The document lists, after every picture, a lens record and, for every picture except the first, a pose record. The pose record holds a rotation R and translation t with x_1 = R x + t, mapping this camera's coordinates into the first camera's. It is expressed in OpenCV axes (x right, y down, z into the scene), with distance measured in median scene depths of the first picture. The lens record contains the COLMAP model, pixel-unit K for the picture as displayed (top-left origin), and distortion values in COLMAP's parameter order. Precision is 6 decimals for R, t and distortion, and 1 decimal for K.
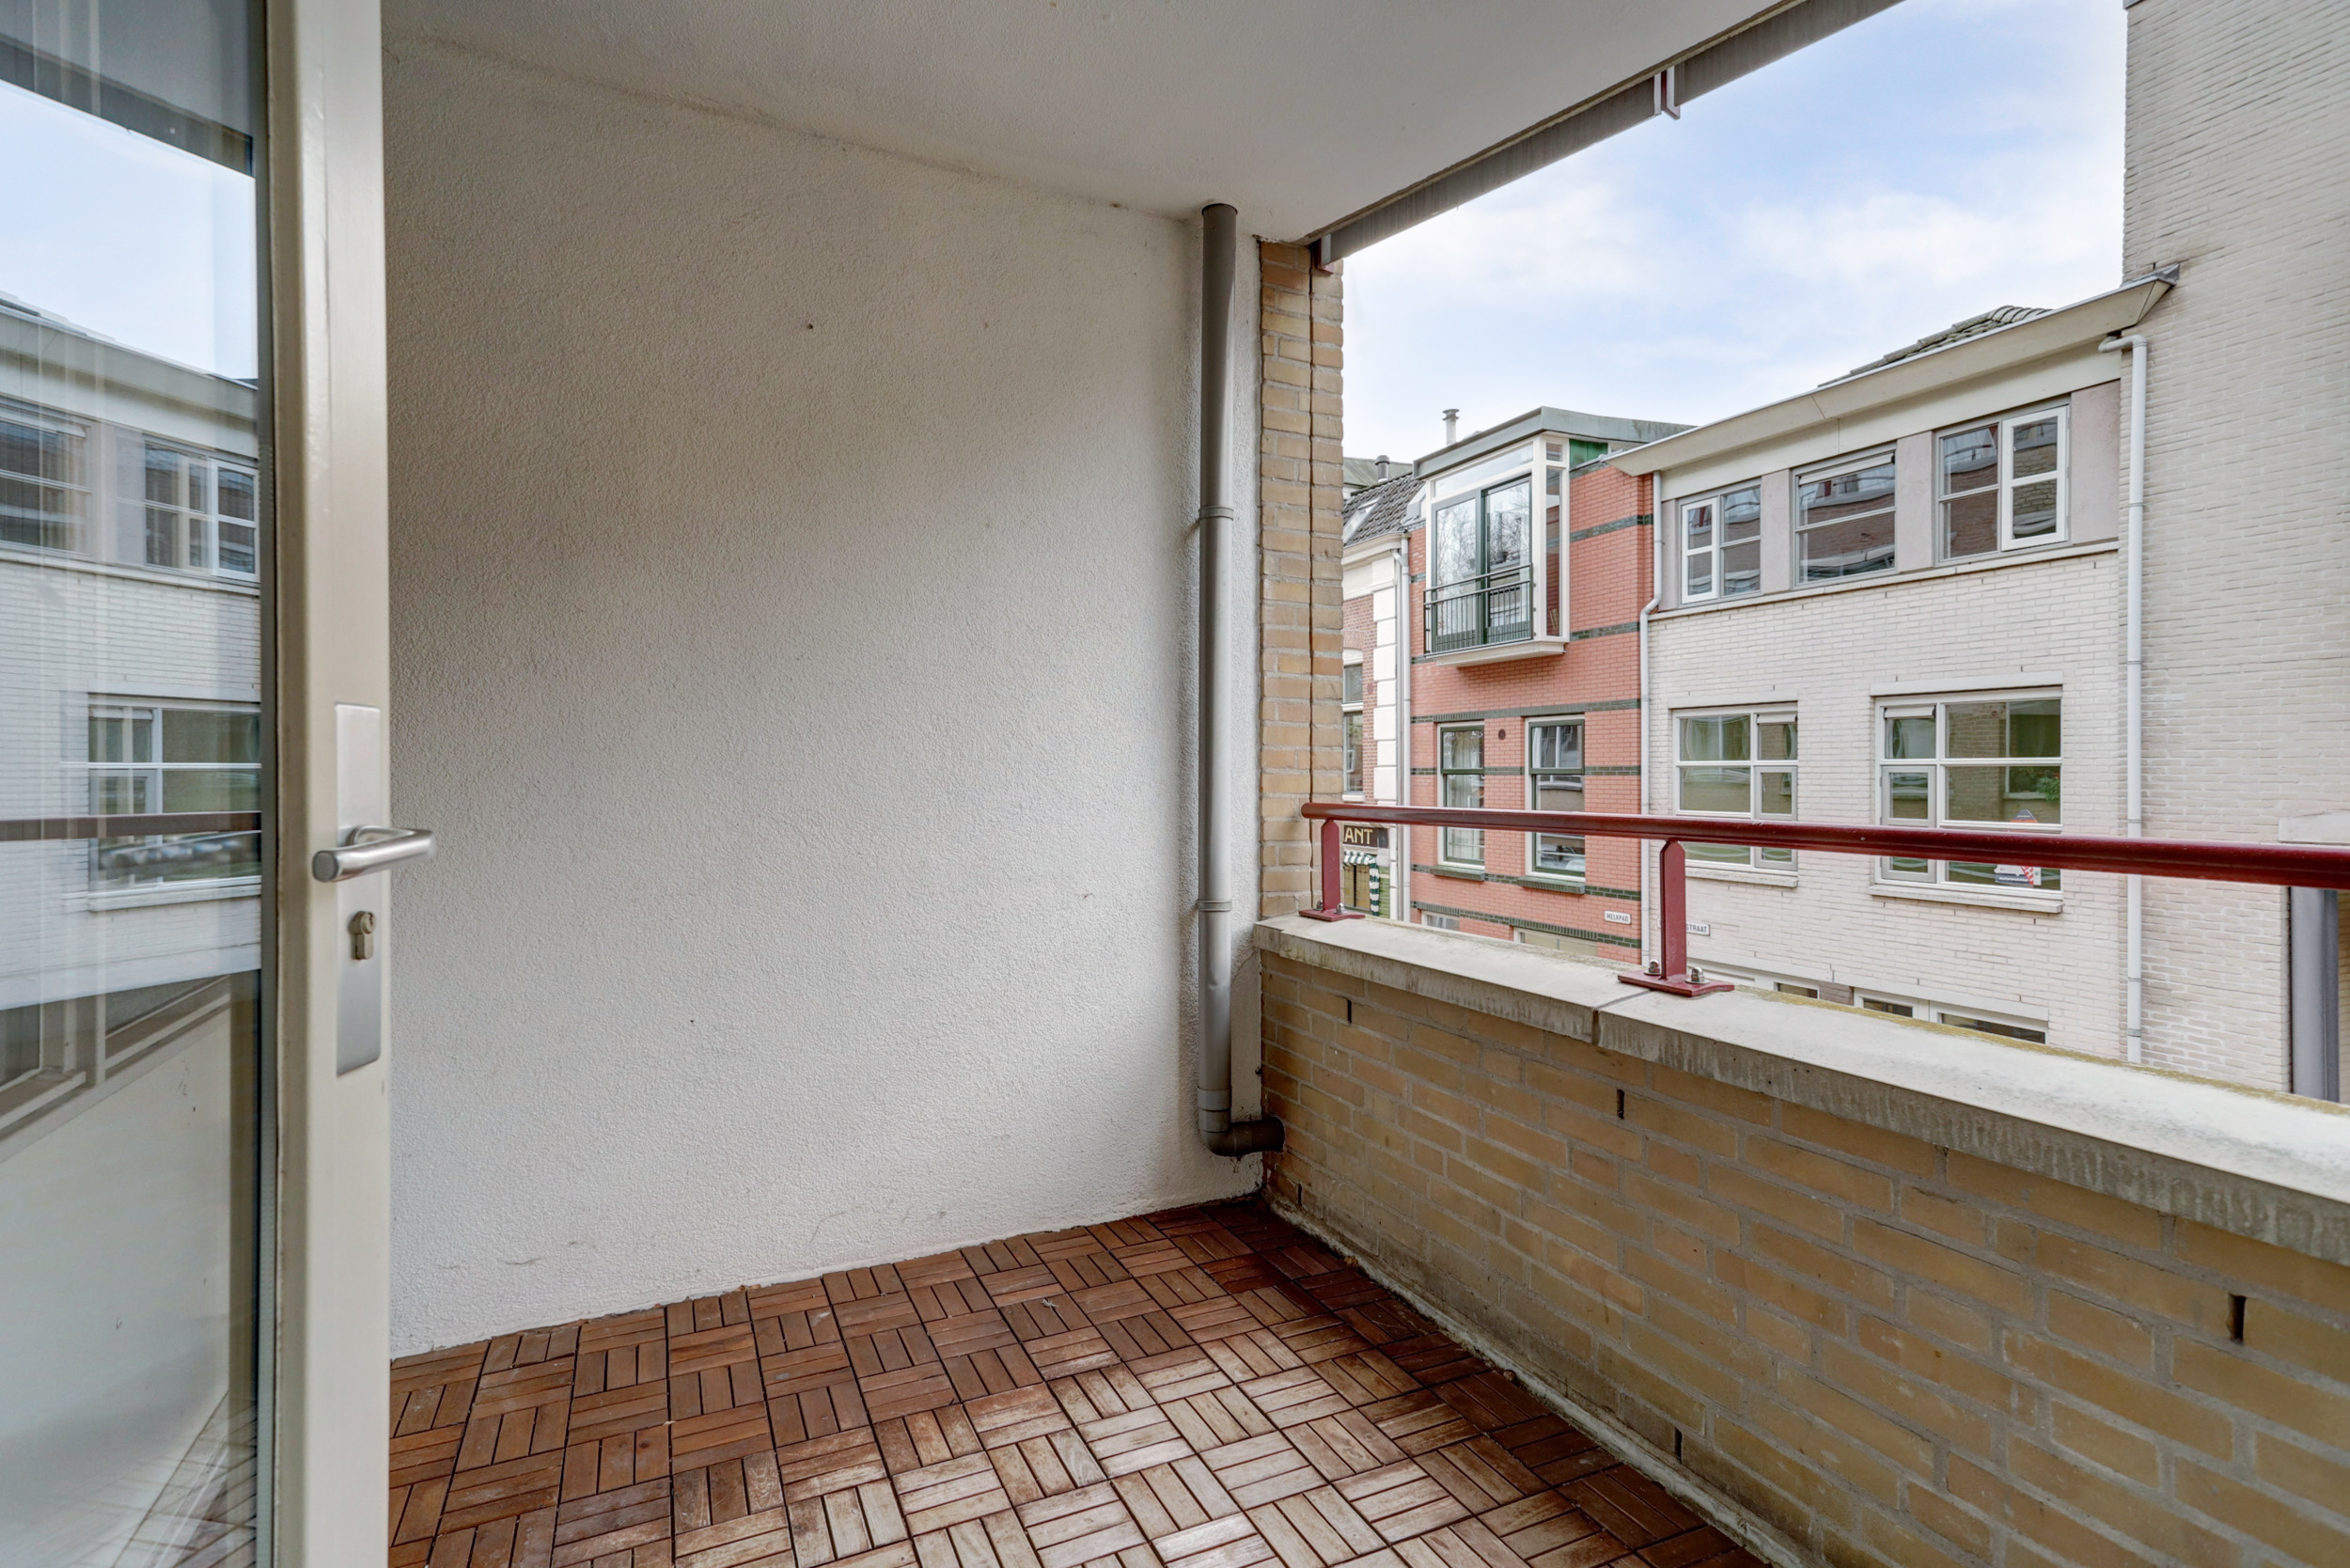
lens RADIAL K [[1129.2, 0, 1175.0], [0, 1129.2, 784.0], [0, 0, 1]] dist [0.011592, 0.001322]
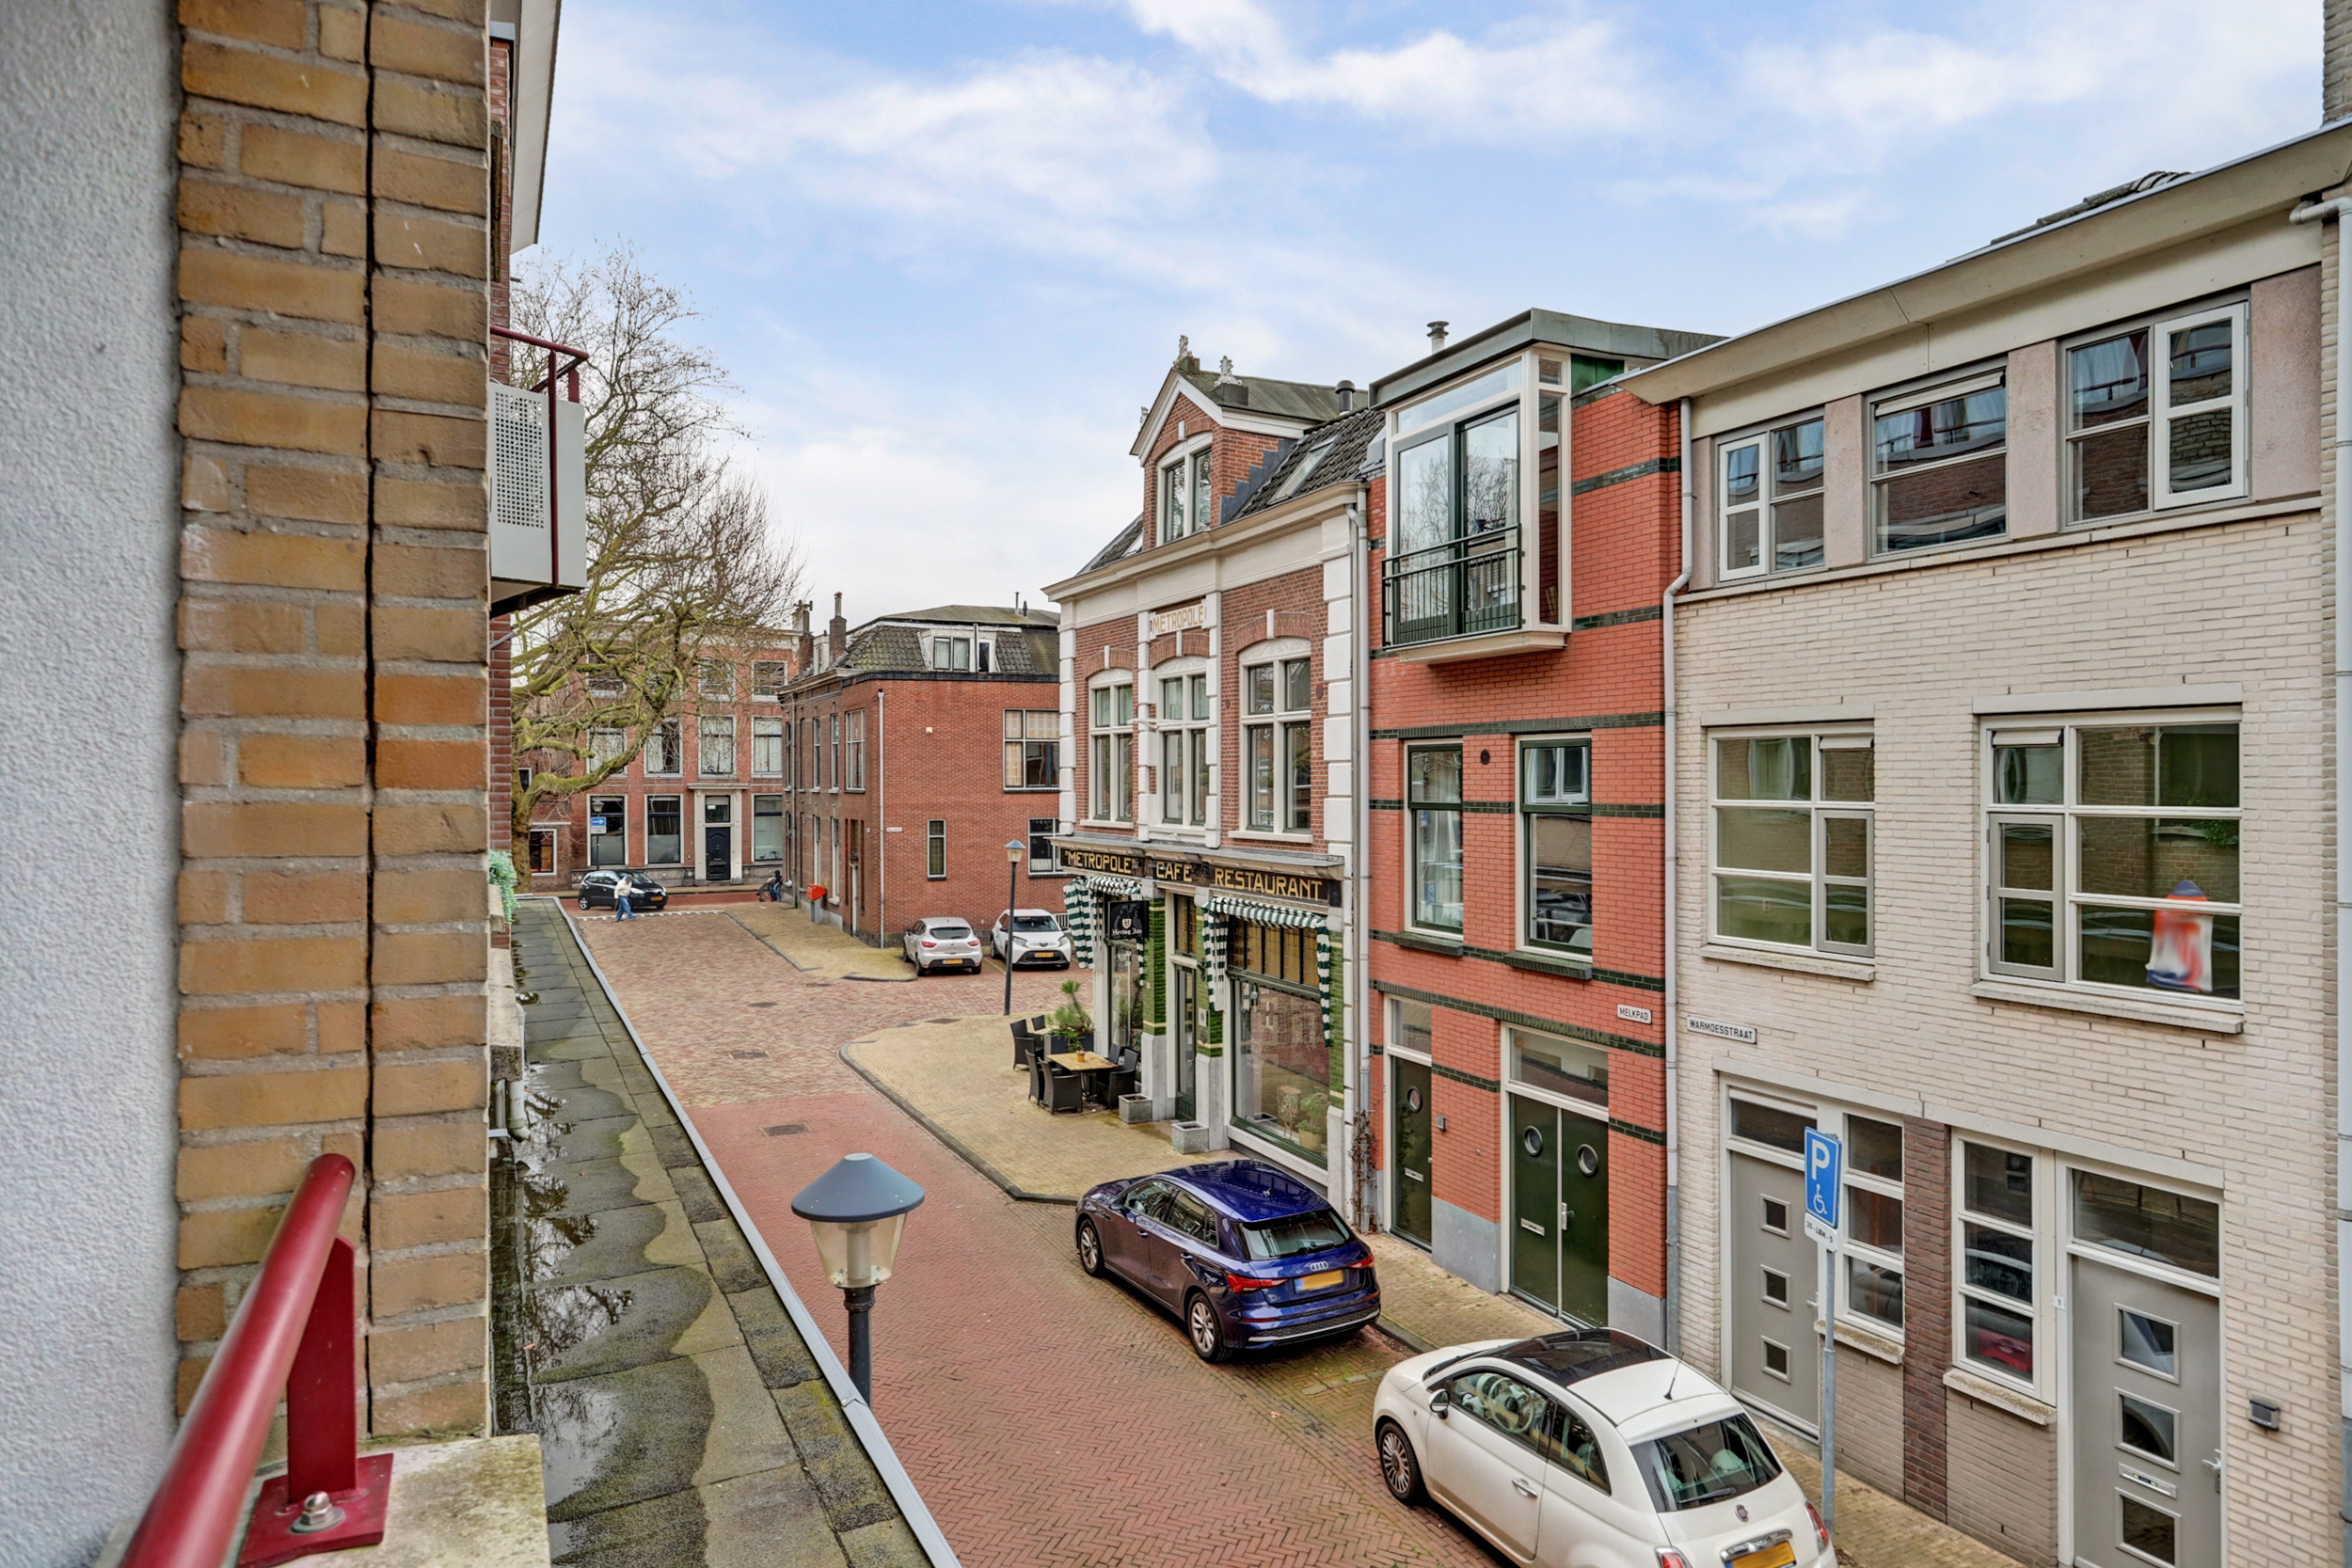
lens RADIAL K [[1388.7, 0, 1185.0], [0, 1388.7, 784.9], [0, 0, 1]] dist [0.004231, -0.001170]
pose [[0.999650, 0.002253, 0.026354, 0.082708], [-0.002045, 0.999967, -0.007899, -0.021297], [-0.026370, 0.007843, 0.999621, 0.122597]]
